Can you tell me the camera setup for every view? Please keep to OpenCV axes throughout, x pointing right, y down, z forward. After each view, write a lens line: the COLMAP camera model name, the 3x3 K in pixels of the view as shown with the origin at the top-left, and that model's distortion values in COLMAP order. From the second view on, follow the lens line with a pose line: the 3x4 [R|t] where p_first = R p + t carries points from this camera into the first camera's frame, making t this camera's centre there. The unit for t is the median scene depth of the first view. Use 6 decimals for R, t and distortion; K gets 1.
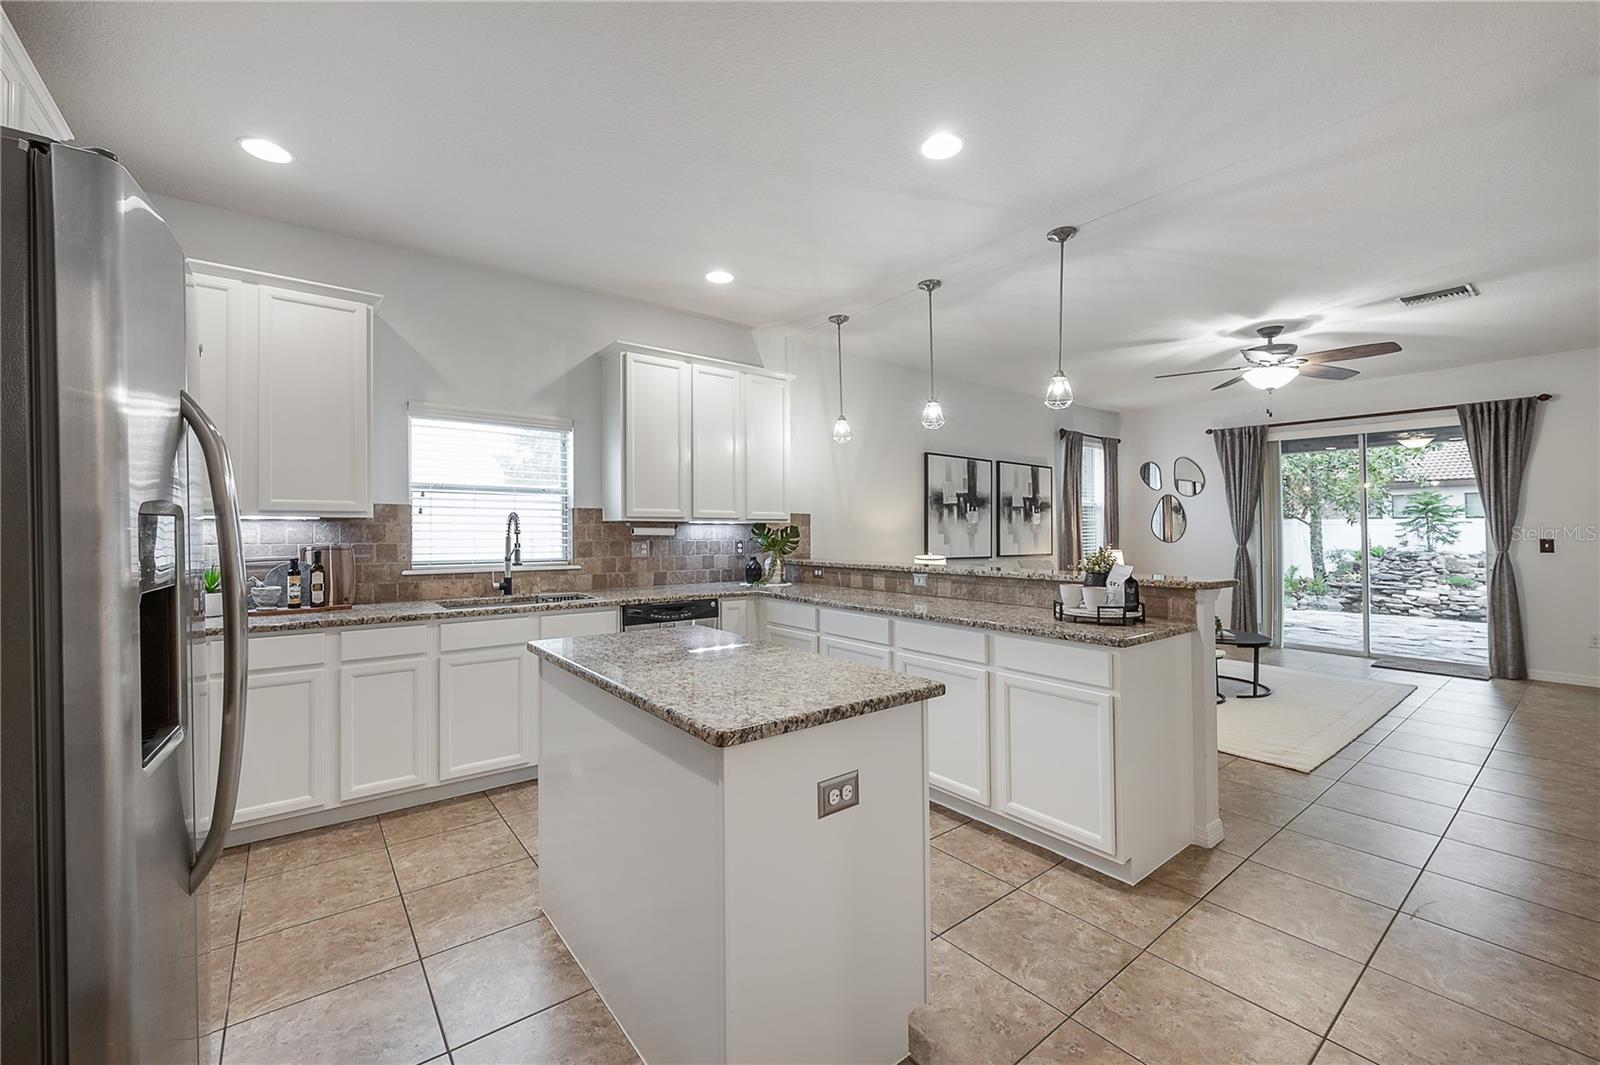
lens RADIAL K [[643.5, 0, 784.2], [0, 643.5, 524.4], [0, 0, 1]] dist [-0.000061, -0.000709]
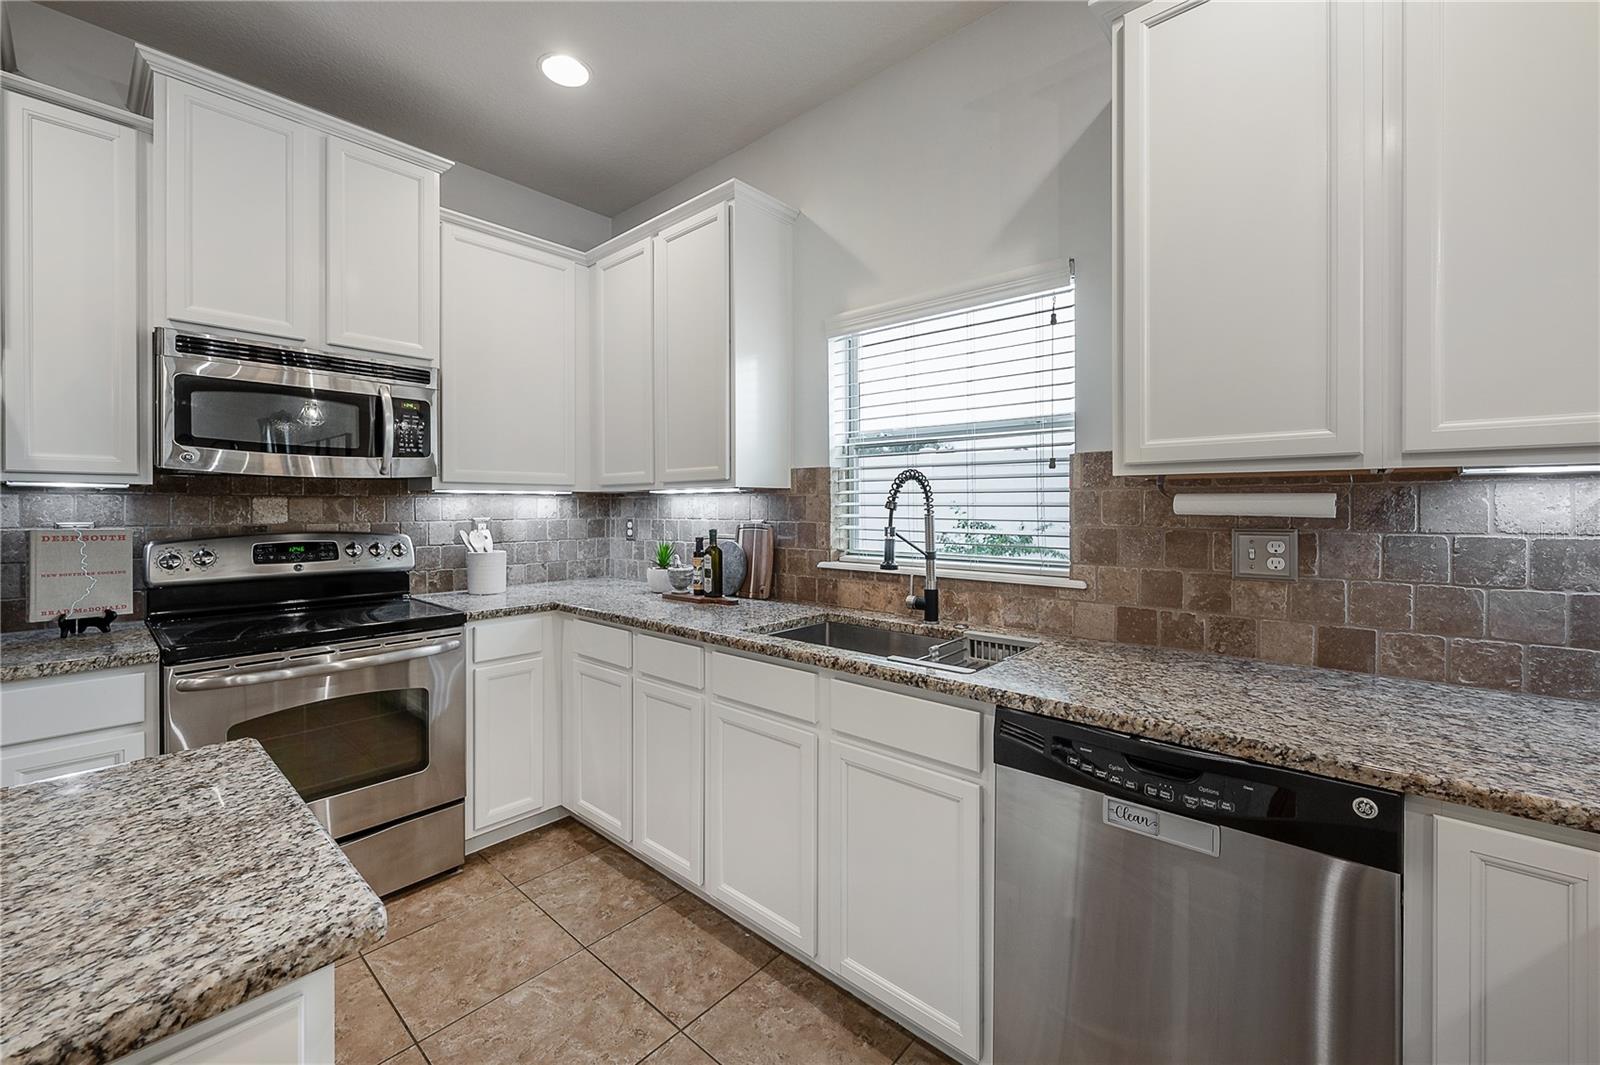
lens RADIAL K [[643.5, 0, 815.2], [0, 643.5, 521.2], [0, 0, 1]] dist [-0.000061, -0.000709]
pose [[0.193304, 0.022226, -0.980887, 0.084022], [0.012758, 0.999602, 0.025164, 0.009405], [0.981056, -0.017379, 0.192943, 0.784008]]
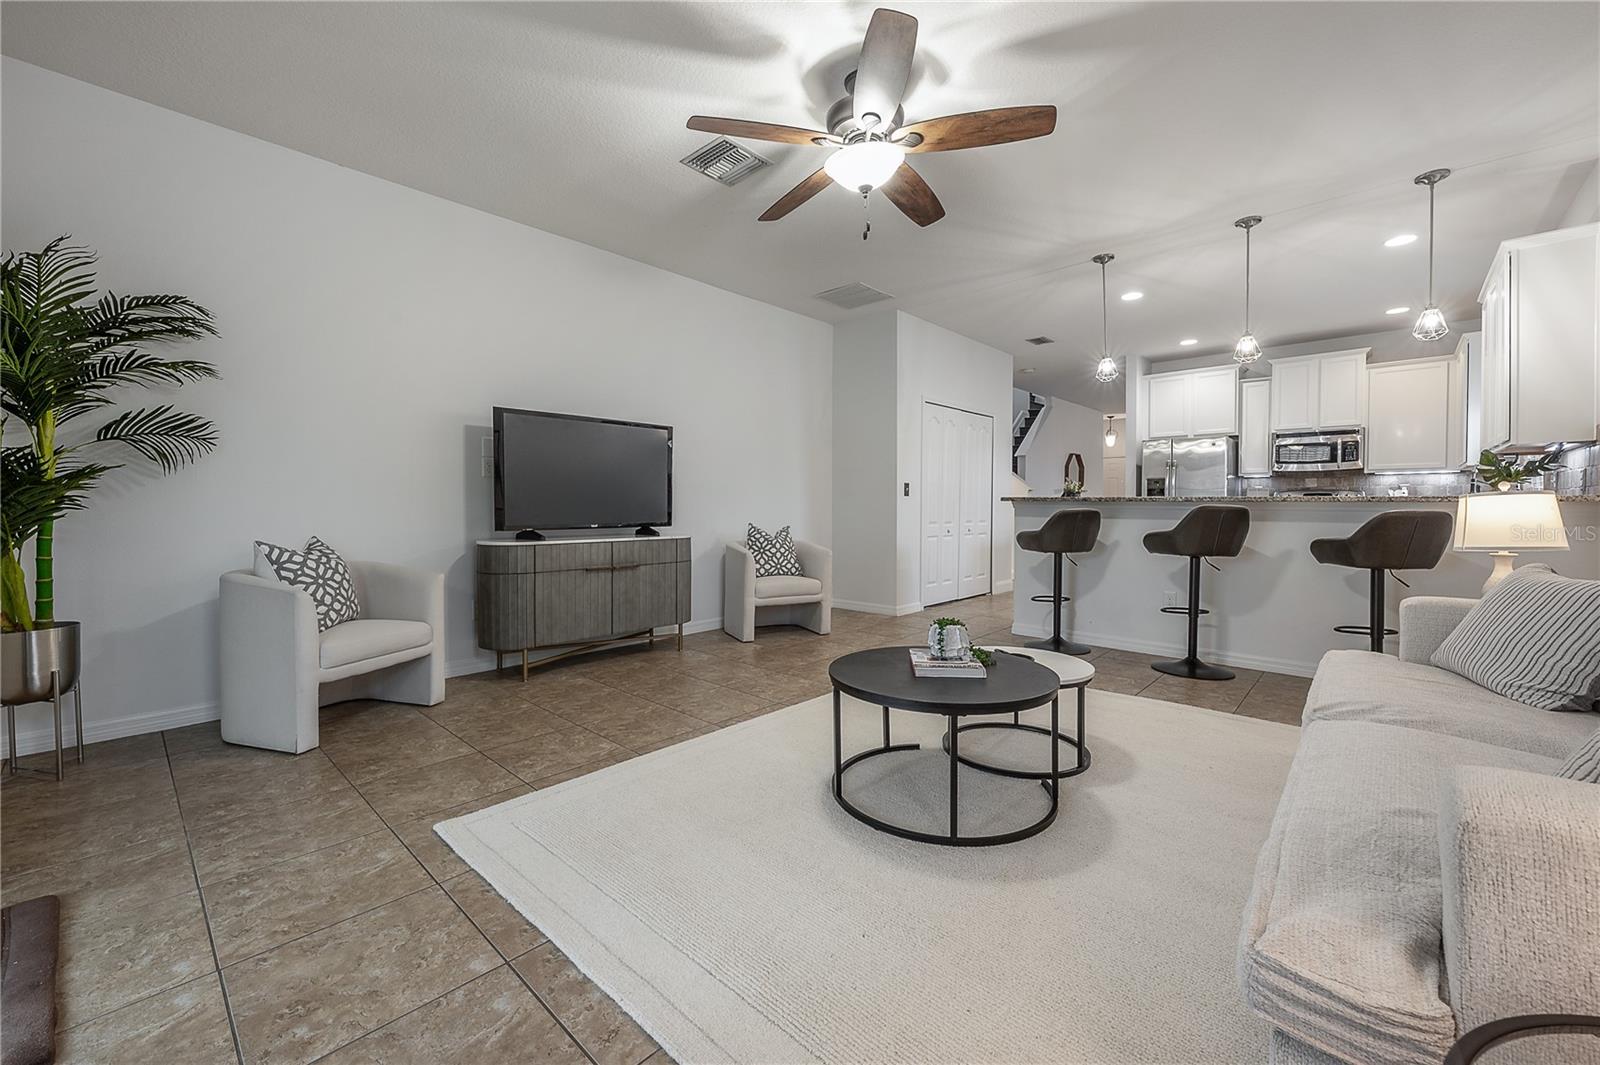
lens RADIAL K [[643.5, 0, 789.3], [0, 643.5, 507.8], [0, 0, 1]] dist [-0.000061, -0.000709]
pose [[-0.986338, -0.002353, -0.164720, 1.150435], [-0.001716, 0.999990, -0.004010, 0.090211], [0.164728, -0.003673, -0.986332, 1.958255]]
